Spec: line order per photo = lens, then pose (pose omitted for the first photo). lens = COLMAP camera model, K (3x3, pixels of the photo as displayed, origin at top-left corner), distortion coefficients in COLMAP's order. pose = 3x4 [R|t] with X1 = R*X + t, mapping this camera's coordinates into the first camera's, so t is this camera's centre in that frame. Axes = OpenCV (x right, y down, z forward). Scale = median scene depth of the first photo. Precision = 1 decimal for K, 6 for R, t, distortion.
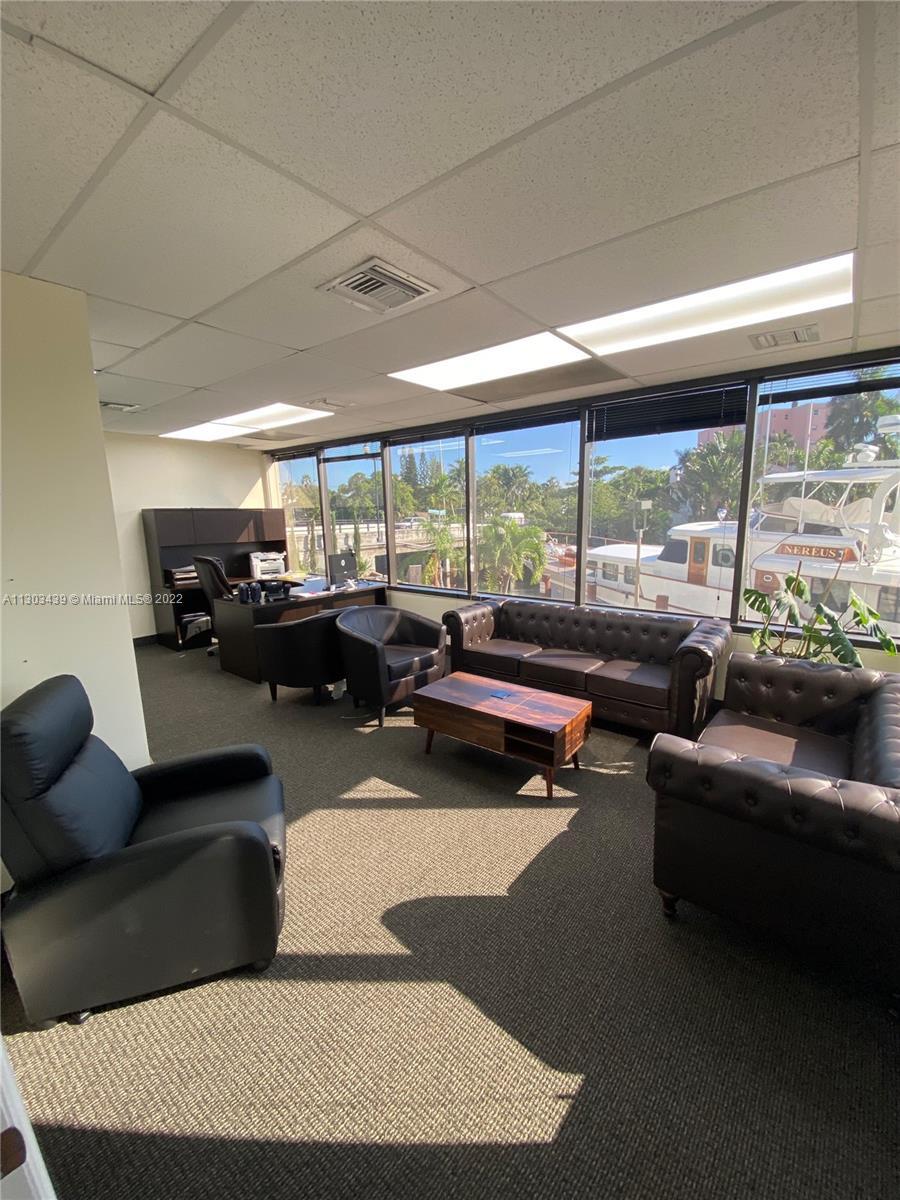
lens RADIAL K [[489.2, 0, 450.0], [0, 489.2, 600.0], [0, 0, 1]] dist [-0.002177, -0.000176]
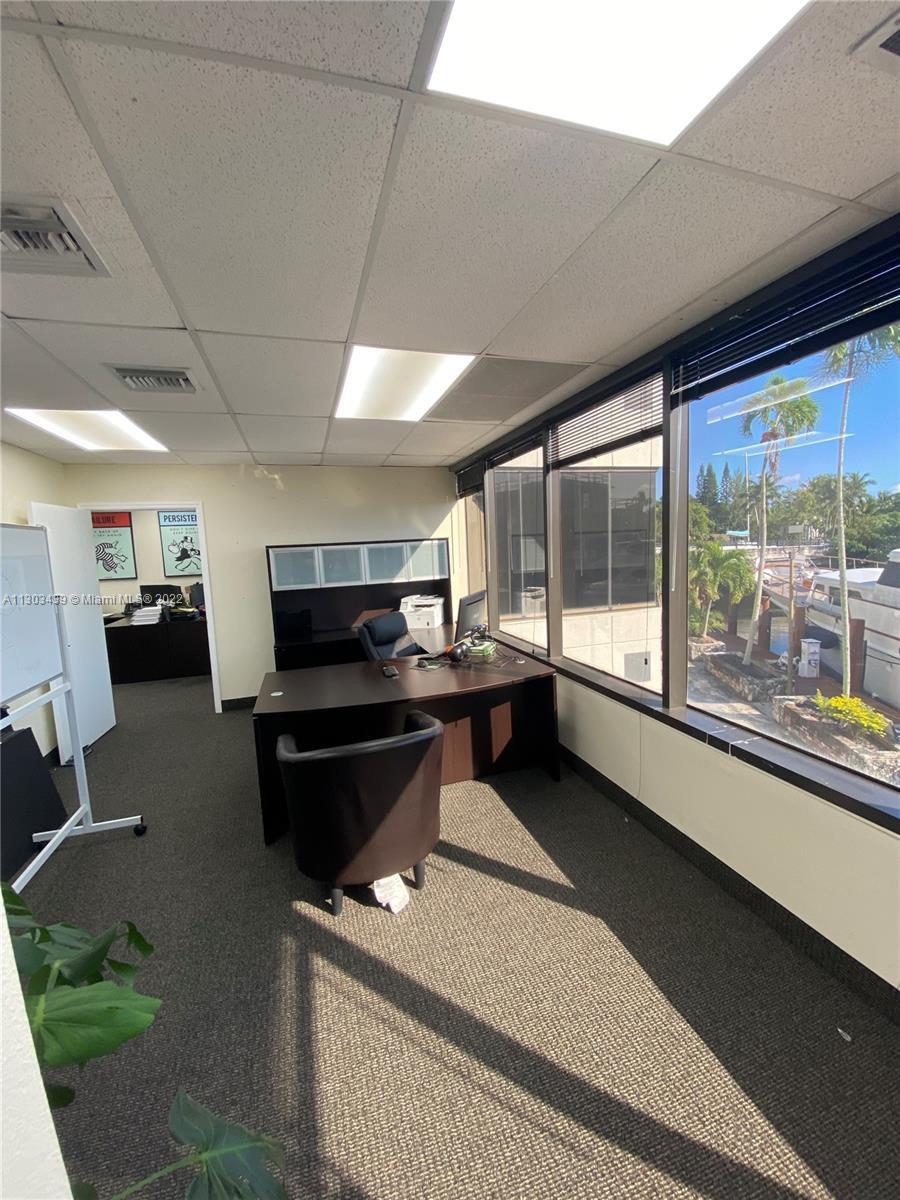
lens RADIAL K [[489.2, 0, 450.0], [0, 489.2, 600.0], [0, 0, 1]] dist [-0.002177, -0.000176]
pose [[0.832641, 0.047821, -0.551745, 0.640852], [-0.074532, 0.996878, -0.026076, 0.085503], [0.548775, 0.062834, 0.833605, -0.549963]]
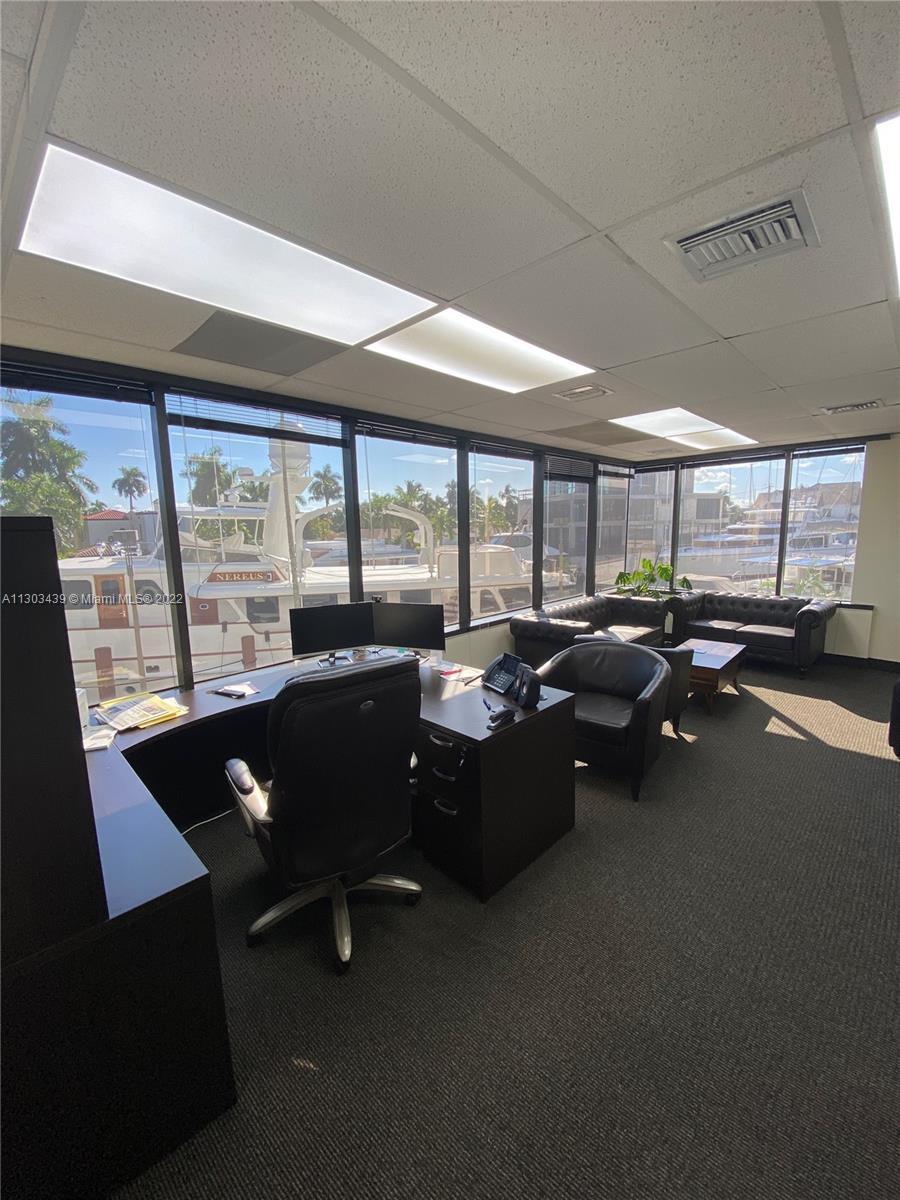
lens RADIAL K [[489.2, 0, 450.0], [0, 489.2, 600.0], [0, 0, 1]] dist [-0.002177, -0.000176]
pose [[0.077584, -0.125675, 0.989033, -0.676380], [0.200578, 0.973707, 0.107993, -0.130442], [-0.976601, 0.189999, 0.100752, 0.753175]]
